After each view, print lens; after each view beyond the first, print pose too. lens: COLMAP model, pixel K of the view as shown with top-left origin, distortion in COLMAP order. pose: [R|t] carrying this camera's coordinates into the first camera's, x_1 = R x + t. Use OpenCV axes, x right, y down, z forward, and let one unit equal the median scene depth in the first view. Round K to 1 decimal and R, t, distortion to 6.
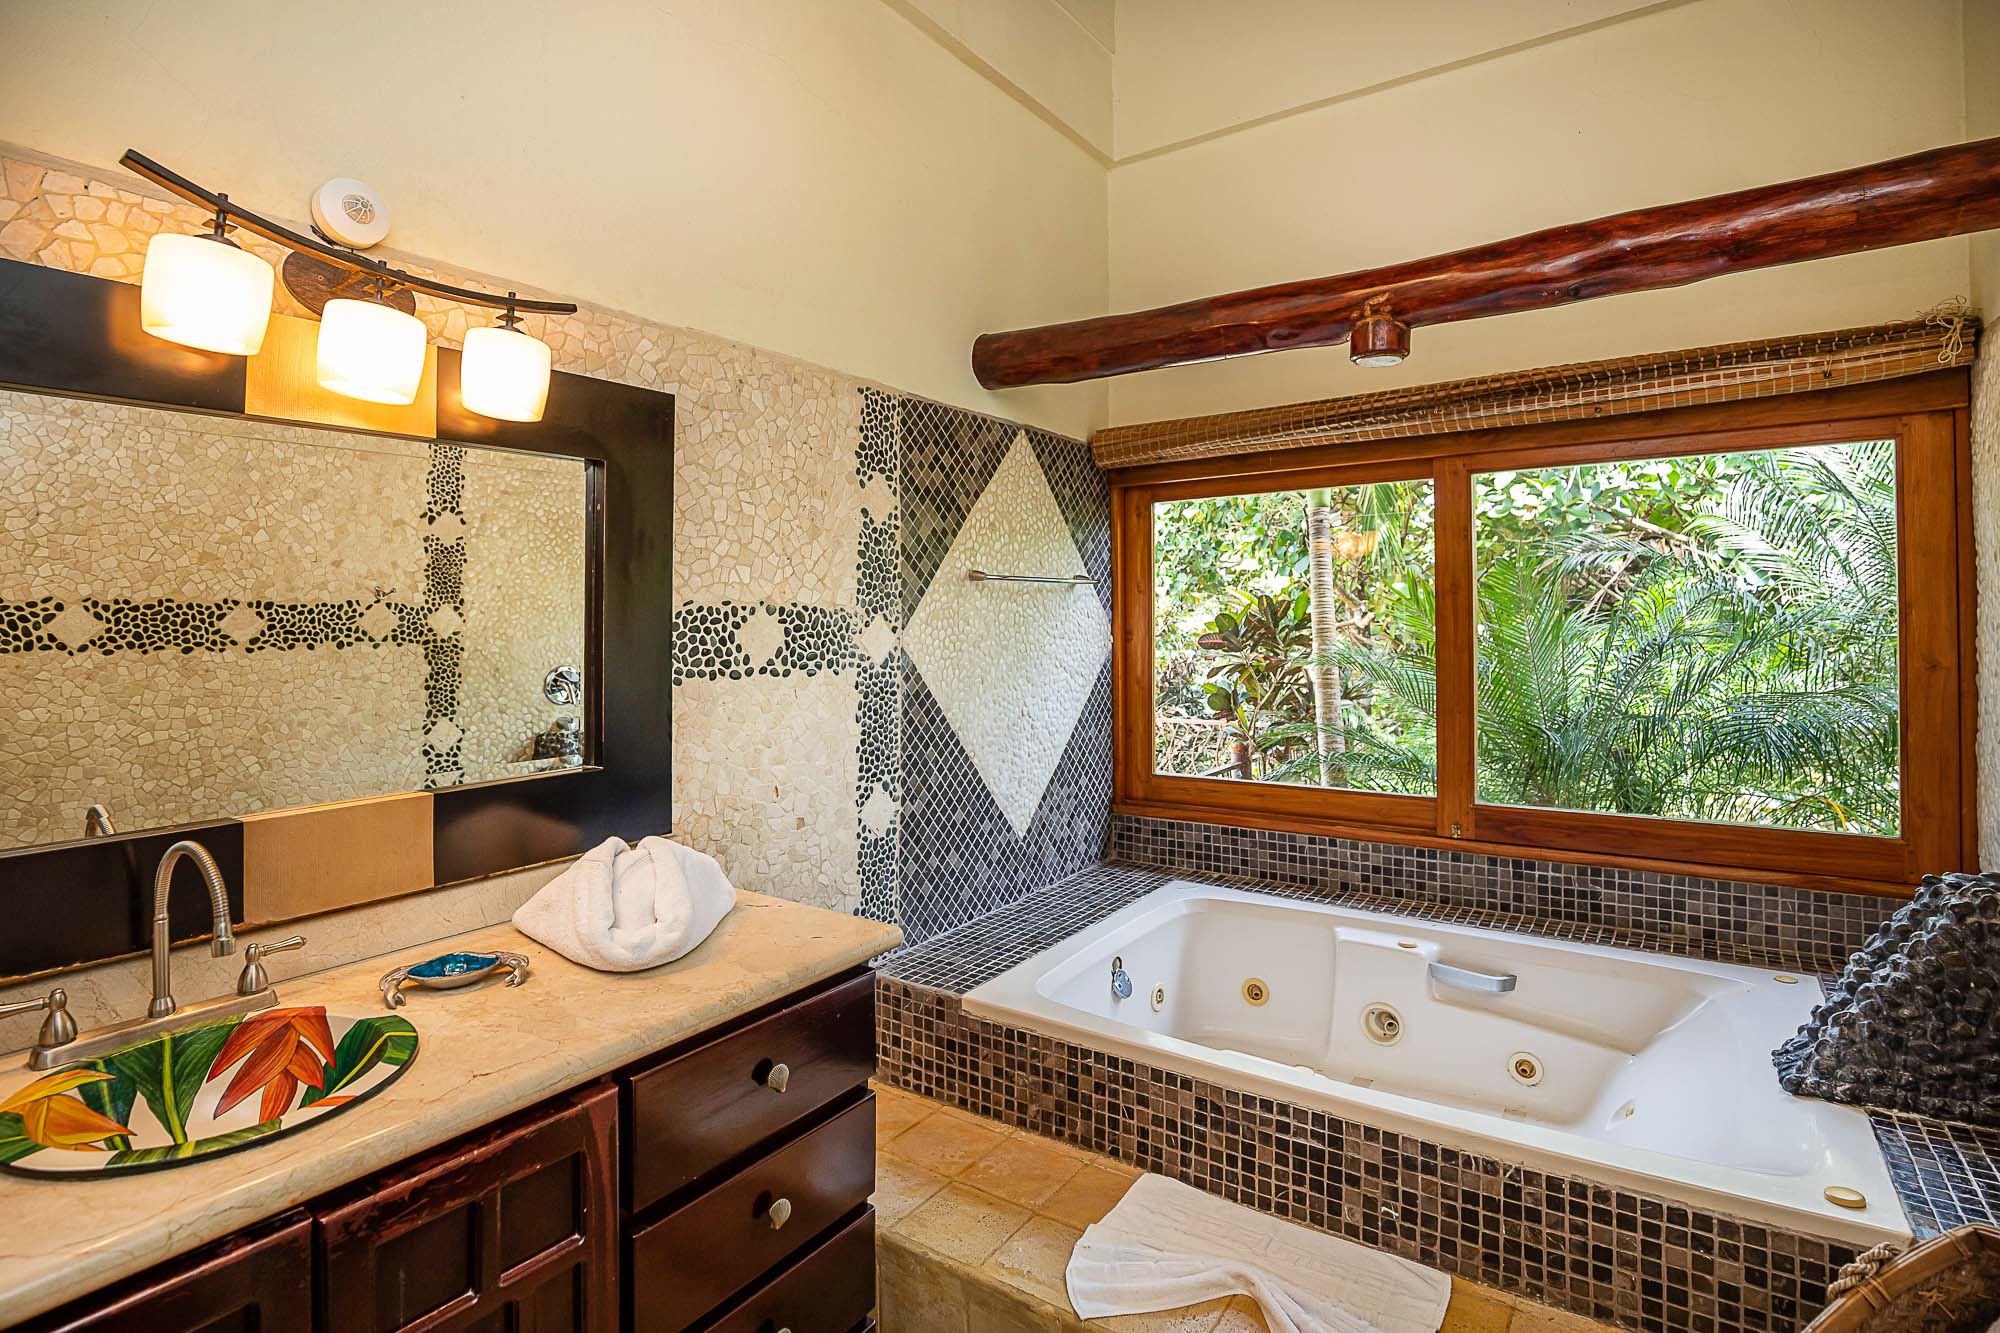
lens RADIAL K [[974.8, 0, 957.1], [0, 974.8, 618.3], [0, 0, 1]] dist [-0.032690, 0.005509]
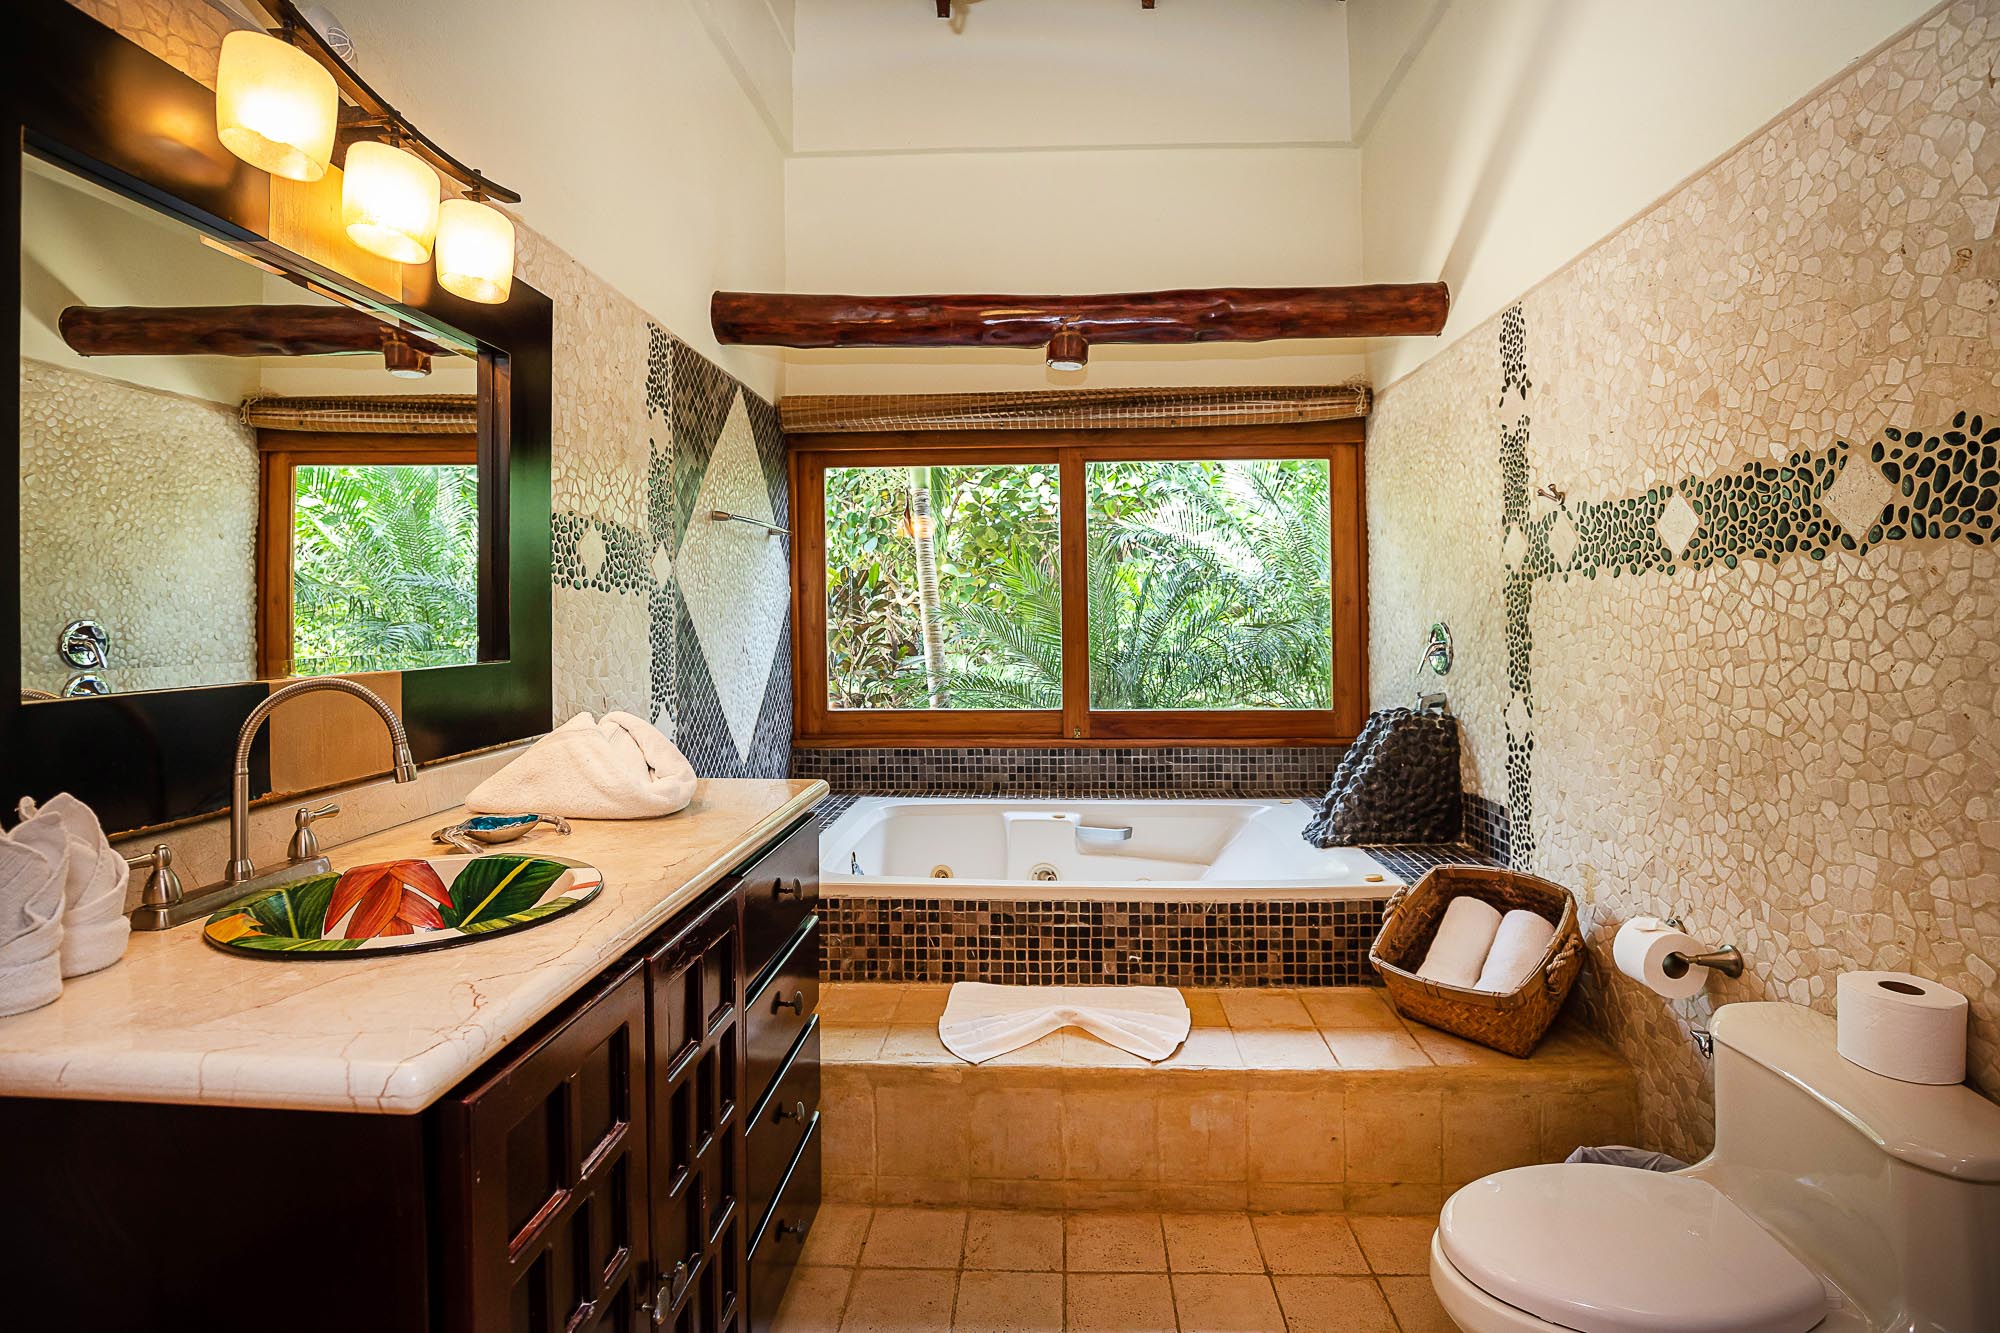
lens RADIAL K [[997.8, 0, 993.1], [0, 997.8, 618.6], [0, 0, 1]] dist [-0.022957, -0.002897]
pose [[0.841709, 0.004976, 0.539908, -0.386636], [-0.003584, 0.999987, -0.003630, 0.087505], [-0.539919, 0.001120, 0.841716, -0.098372]]
